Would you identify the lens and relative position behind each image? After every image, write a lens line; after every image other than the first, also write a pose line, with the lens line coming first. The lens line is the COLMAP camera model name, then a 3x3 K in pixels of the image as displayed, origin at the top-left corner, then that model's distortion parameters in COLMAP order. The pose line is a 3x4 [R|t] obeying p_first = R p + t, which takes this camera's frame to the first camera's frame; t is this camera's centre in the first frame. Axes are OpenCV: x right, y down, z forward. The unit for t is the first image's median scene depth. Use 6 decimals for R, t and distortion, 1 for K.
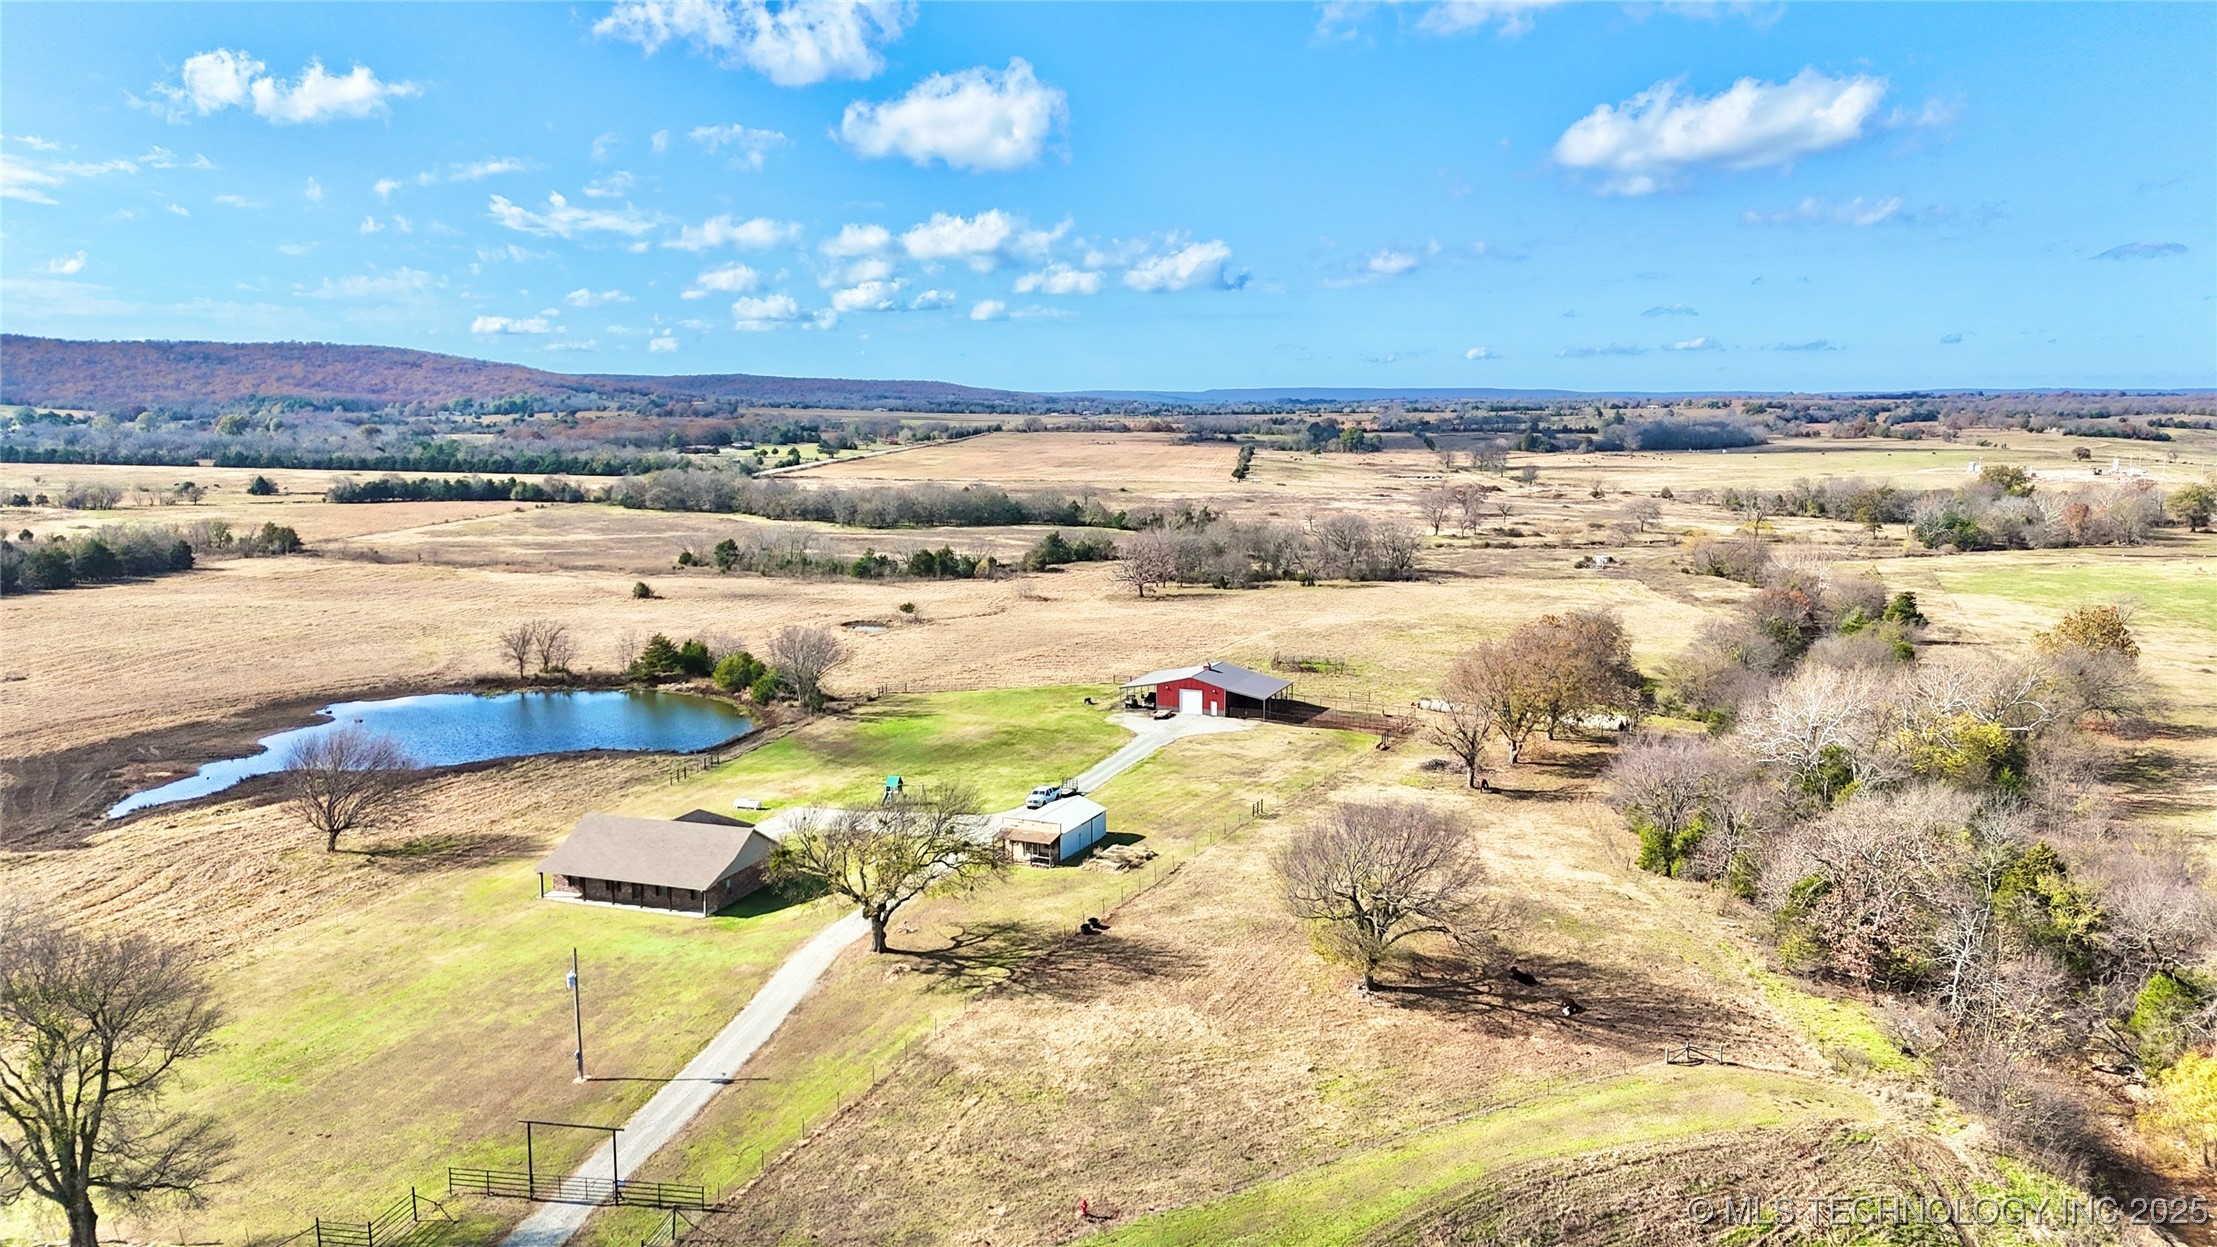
lens RADIAL K [[1627.4, 0, 1115.4], [0, 1627.4, 626.2], [0, 0, 1]] dist [0.088794, -0.091239]
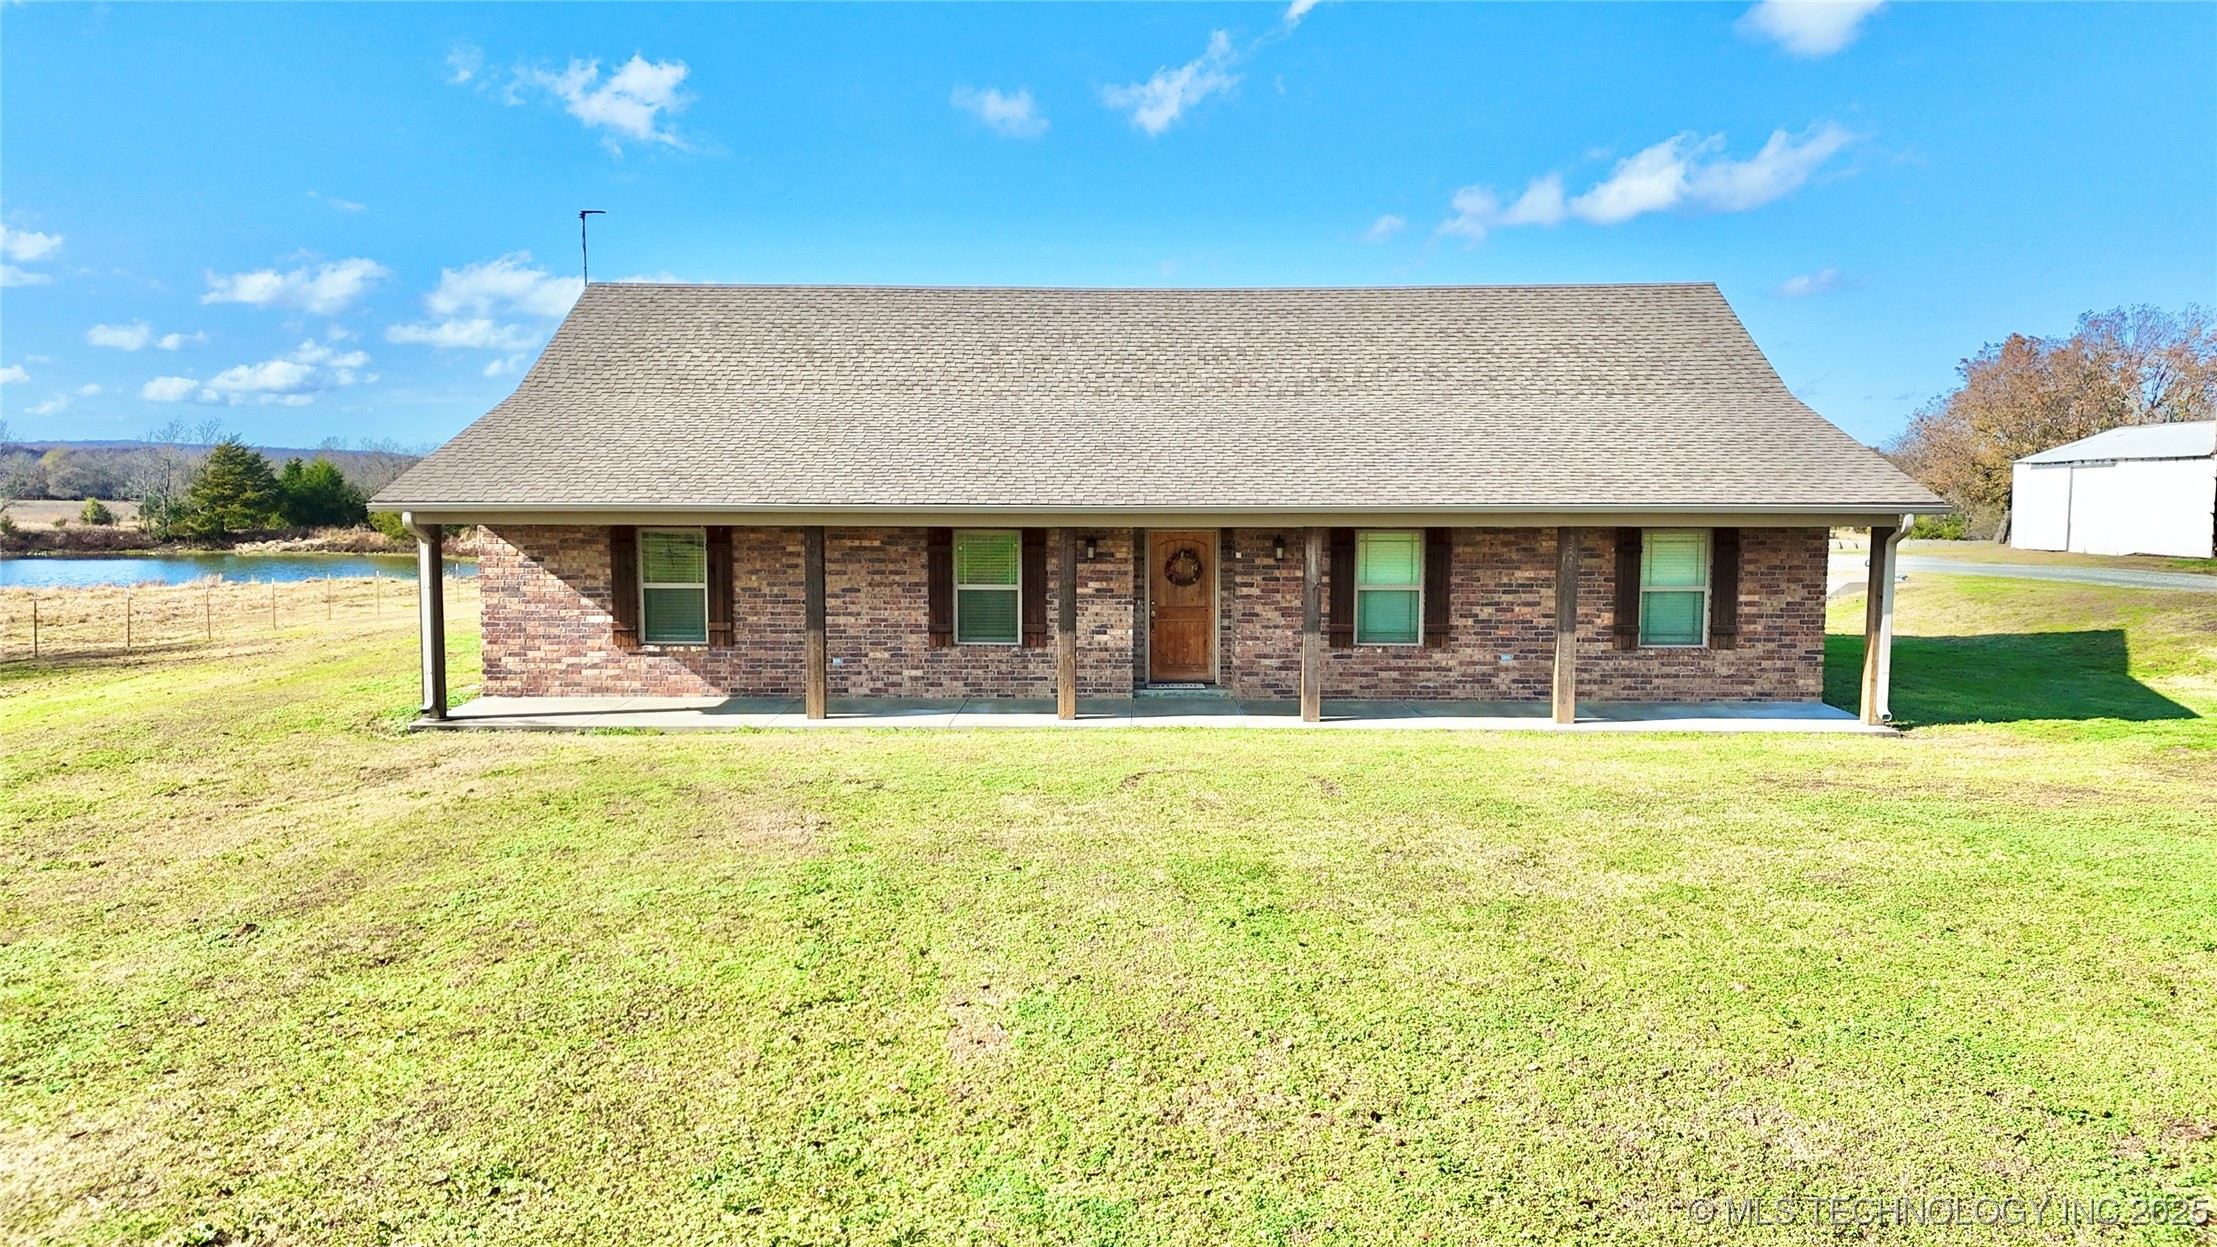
lens RADIAL K [[1635.7, 0, 1111.2], [0, 1635.7, 637.9], [0, 0, 1]] dist [0.078555, -0.077777]
pose [[0.951919, -0.029668, 0.304910, -0.112034], [0.044168, 0.998192, -0.040764, 0.055452], [-0.303149, 0.052271, 0.951509, 0.285707]]
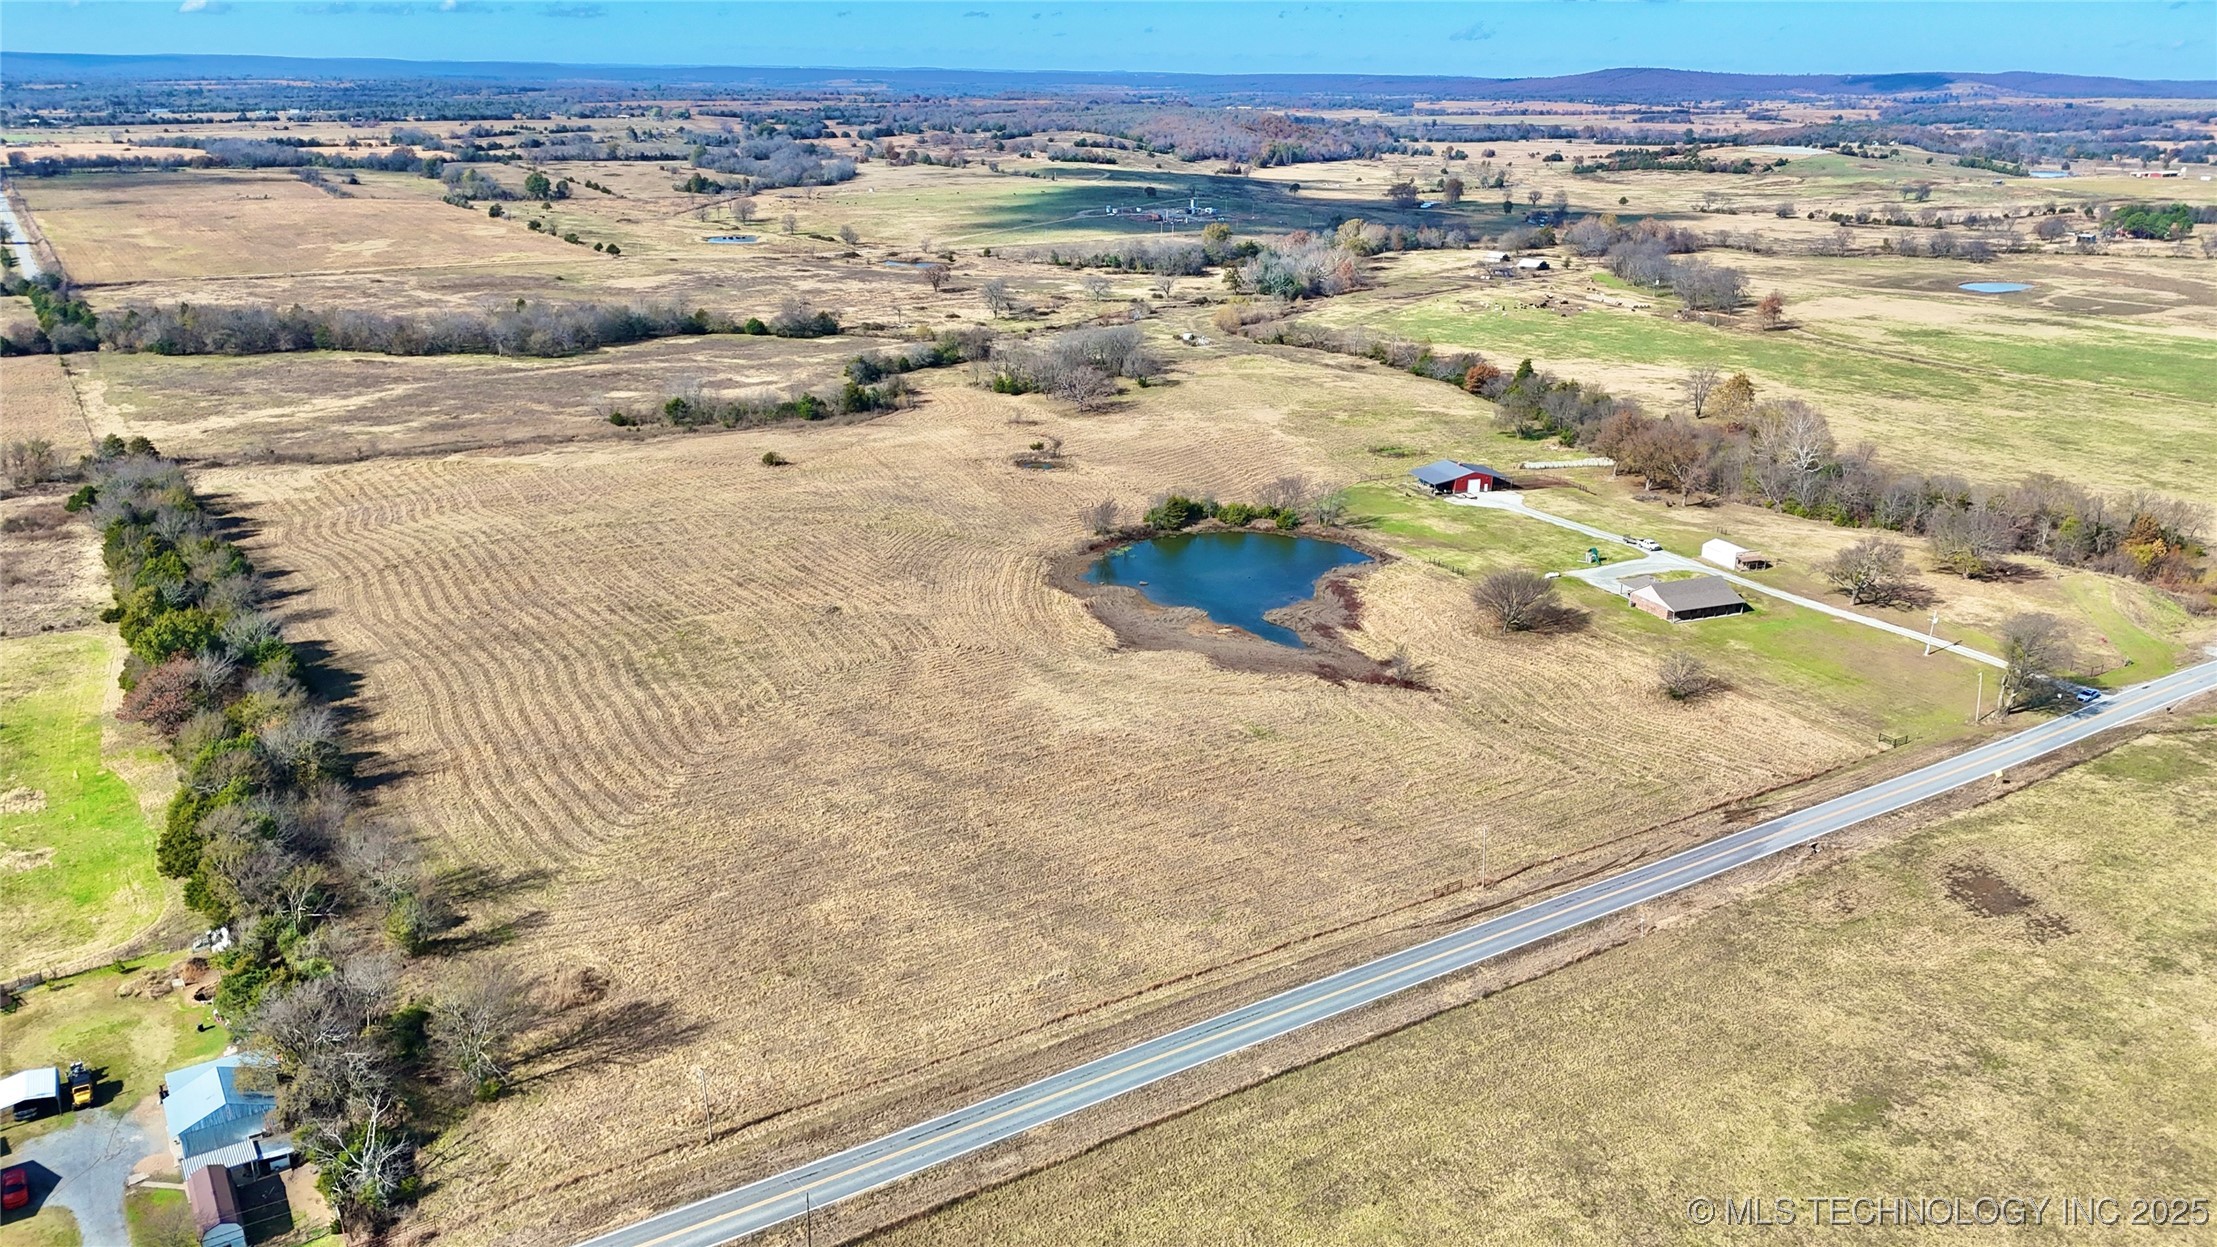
lens RADIAL K [[1625.7, 0, 1113.0], [0, 1625.7, 651.0], [0, 0, 1]] dist [0.118488, -0.160495]
pose [[0.759072, -0.214954, 0.614496, -0.758267], [0.085235, 0.968606, 0.233534, -0.125410], [-0.645403, -0.124892, 0.753563, -0.060396]]
